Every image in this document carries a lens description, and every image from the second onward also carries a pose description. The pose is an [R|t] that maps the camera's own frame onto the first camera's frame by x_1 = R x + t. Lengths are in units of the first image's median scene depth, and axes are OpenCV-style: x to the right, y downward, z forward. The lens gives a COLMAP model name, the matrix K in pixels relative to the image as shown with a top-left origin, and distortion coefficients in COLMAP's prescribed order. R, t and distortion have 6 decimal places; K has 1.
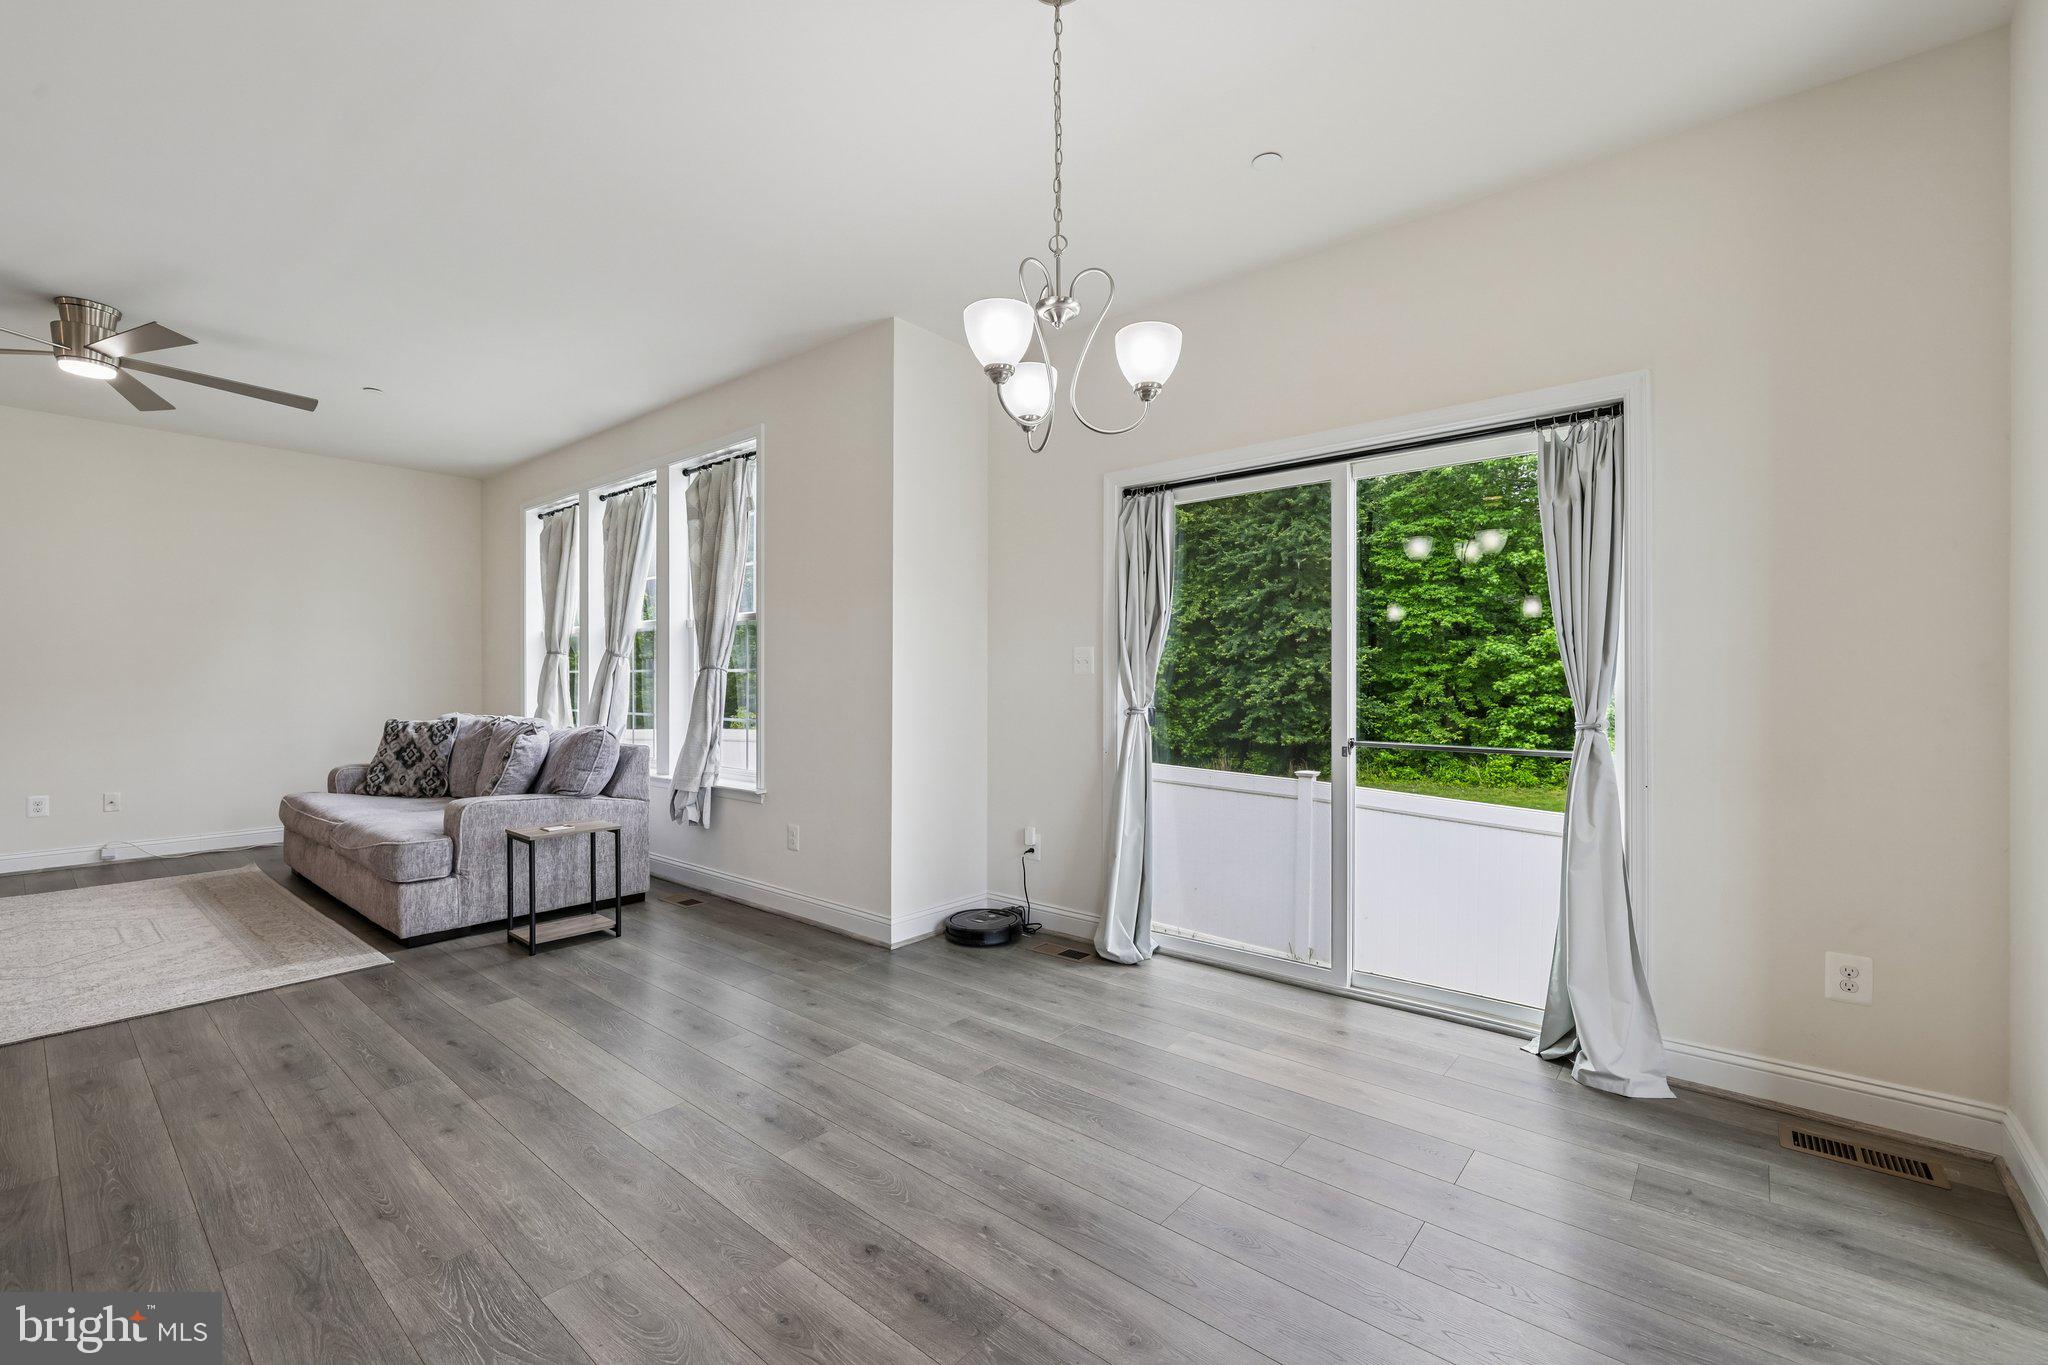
lens RADIAL K [[866.4, 0, 1019.8], [0, 866.4, 687.0], [0, 0, 1]] dist [-0.001239, 0.000365]
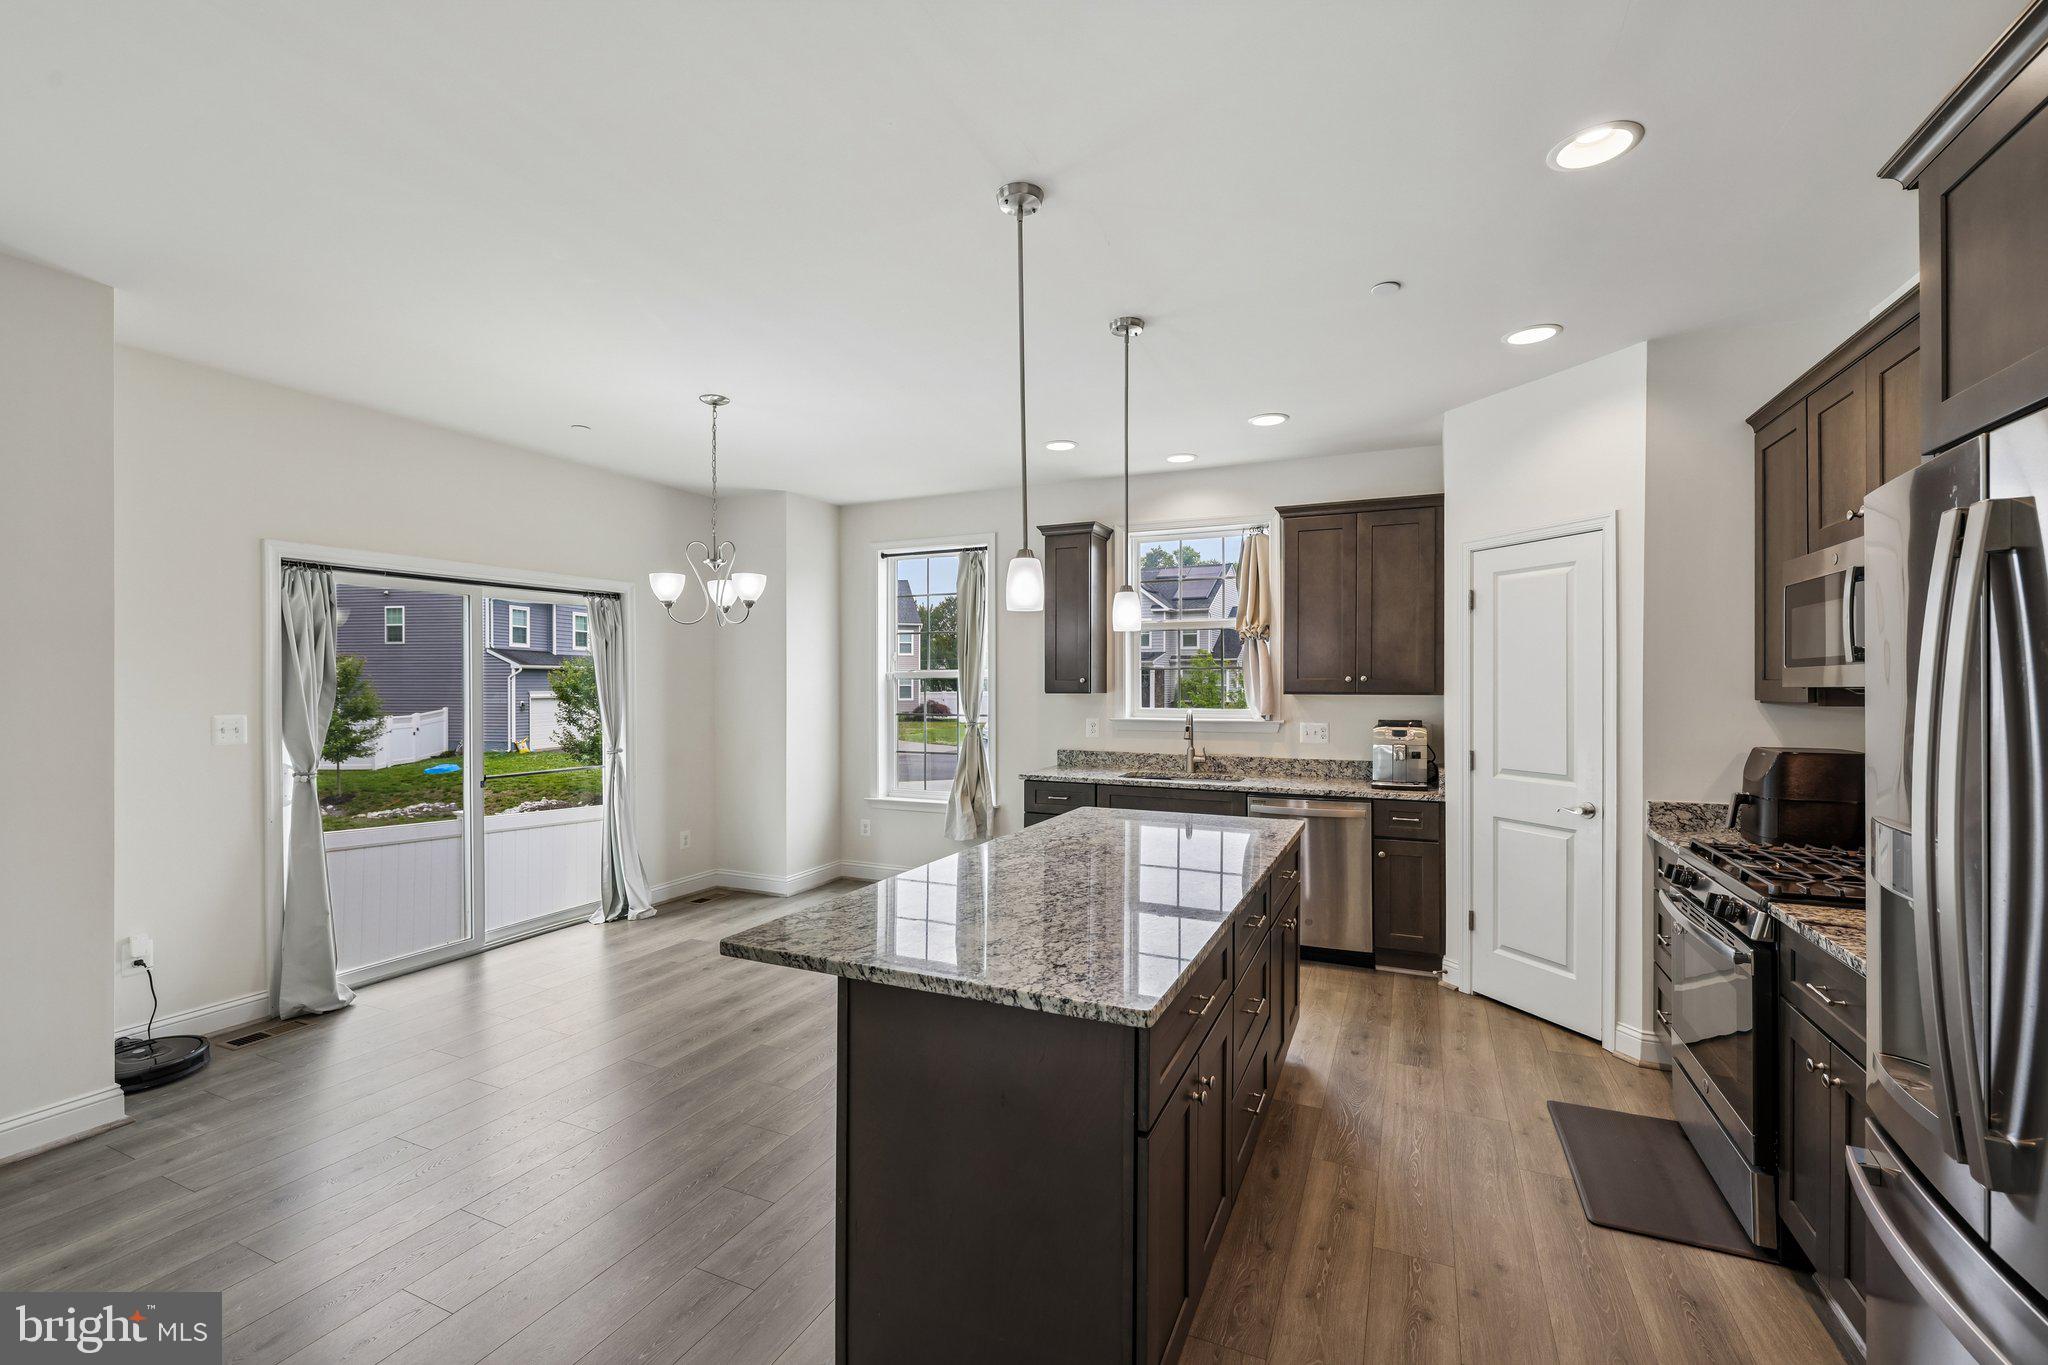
lens RADIAL K [[866.4, 0, 1019.8], [0, 866.4, 687.0], [0, 0, 1]] dist [-0.001239, 0.000365]
pose [[-0.275363, -0.005620, 0.961324, -1.043676], [0.007869, 0.999936, 0.008100, -0.076842], [-0.961308, 0.009795, -0.275302, 0.435093]]
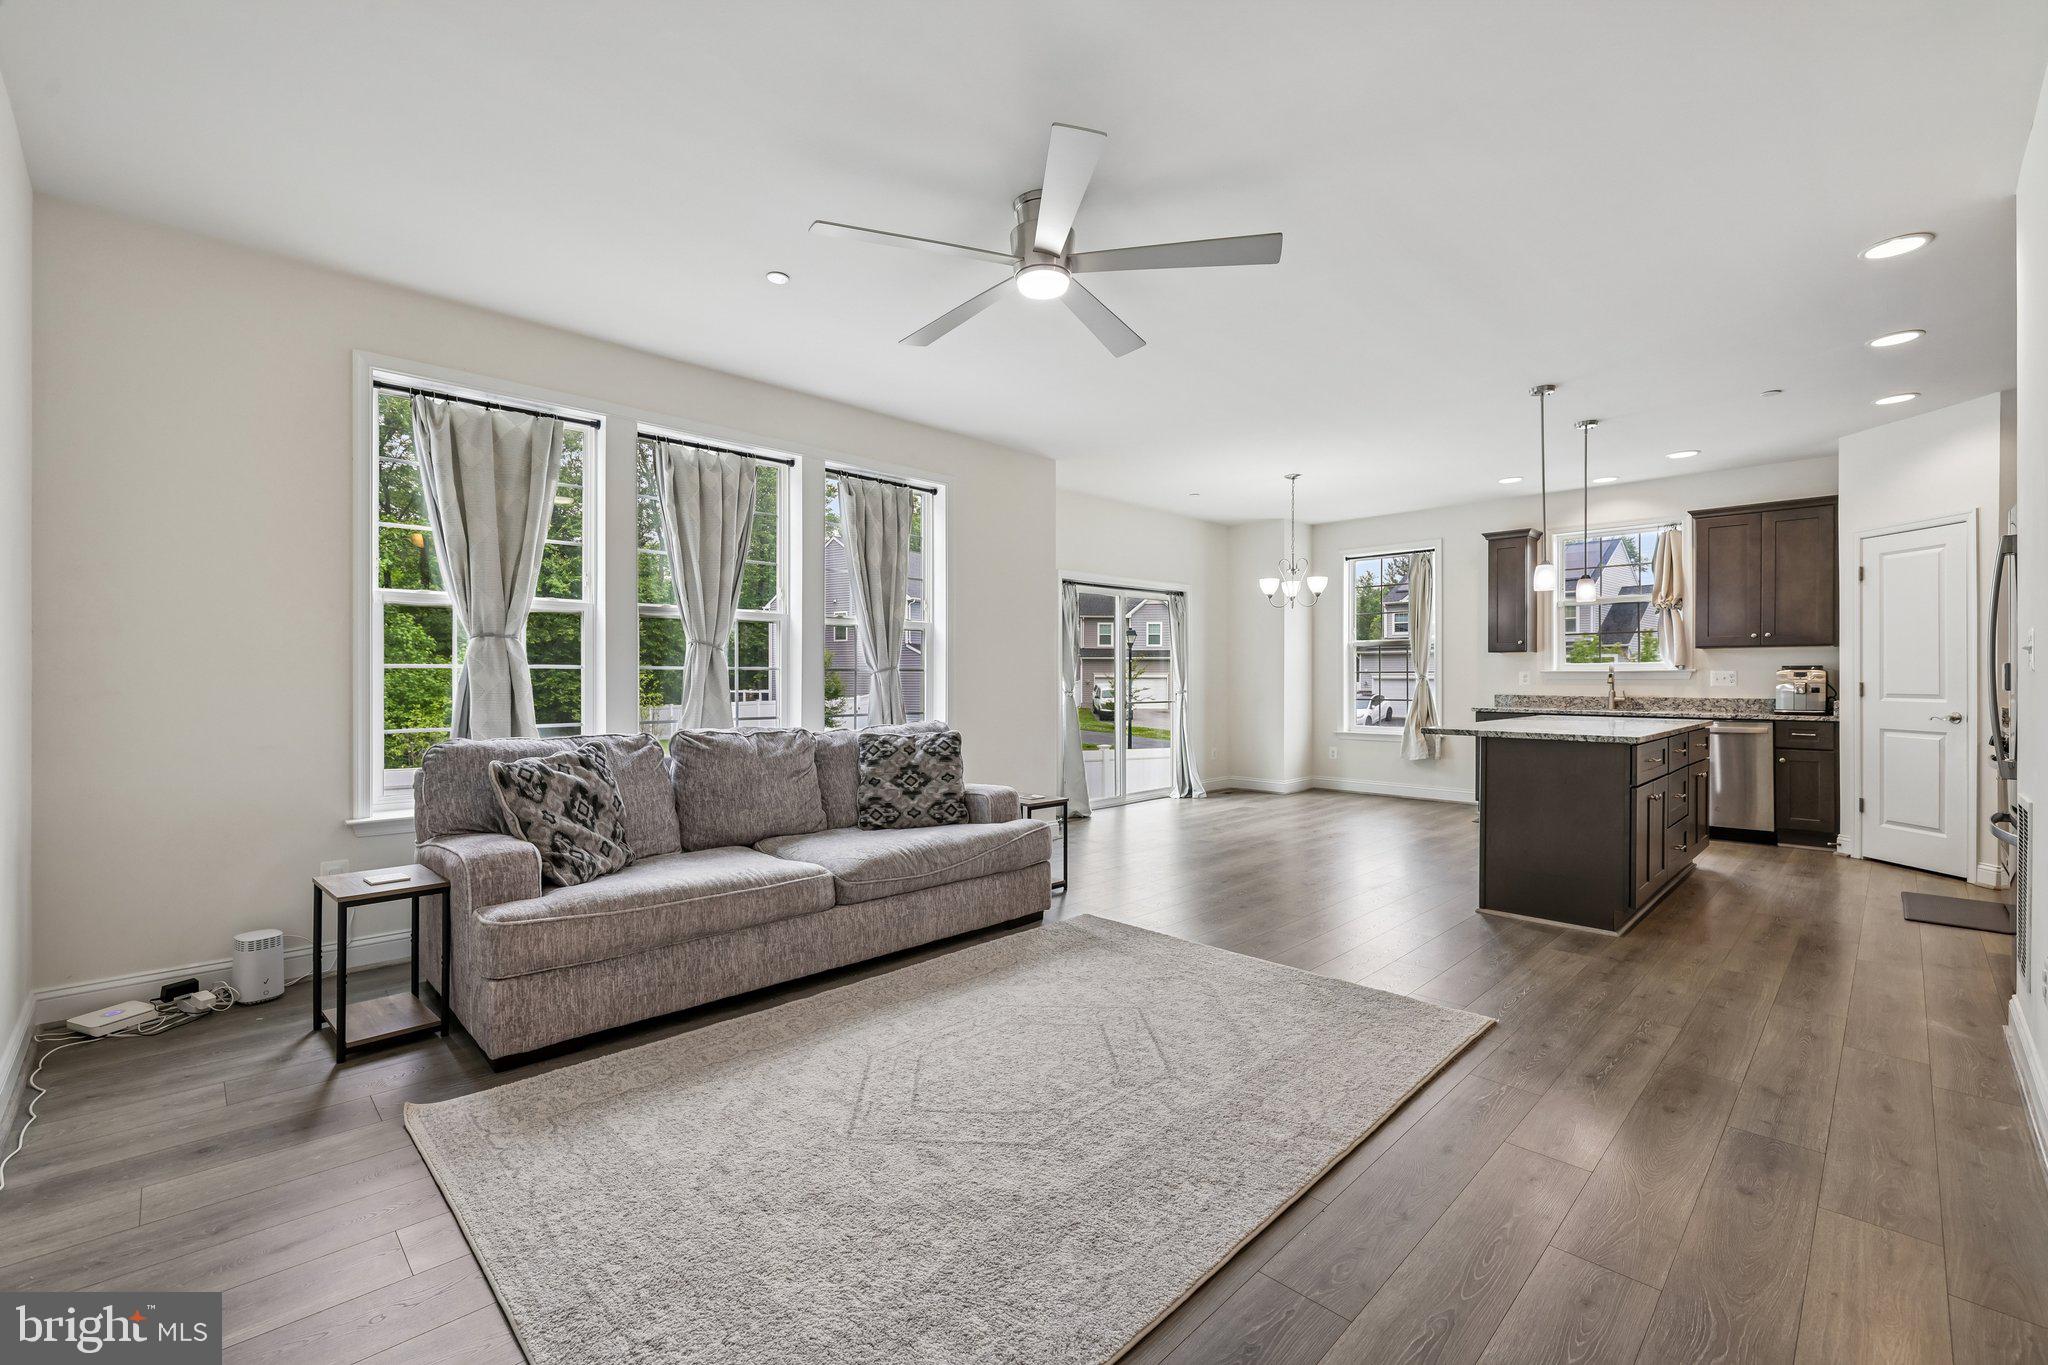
lens RADIAL K [[863.1, 0, 1017.3], [0, 863.1, 679.3], [0, 0, 1]] dist [-0.000597, 0.000234]
pose [[0.087374, -0.003130, 0.996171, -1.737818], [0.008718, 0.999959, 0.002377, -0.009341], [-0.996137, 0.008477, 0.087397, 0.895329]]
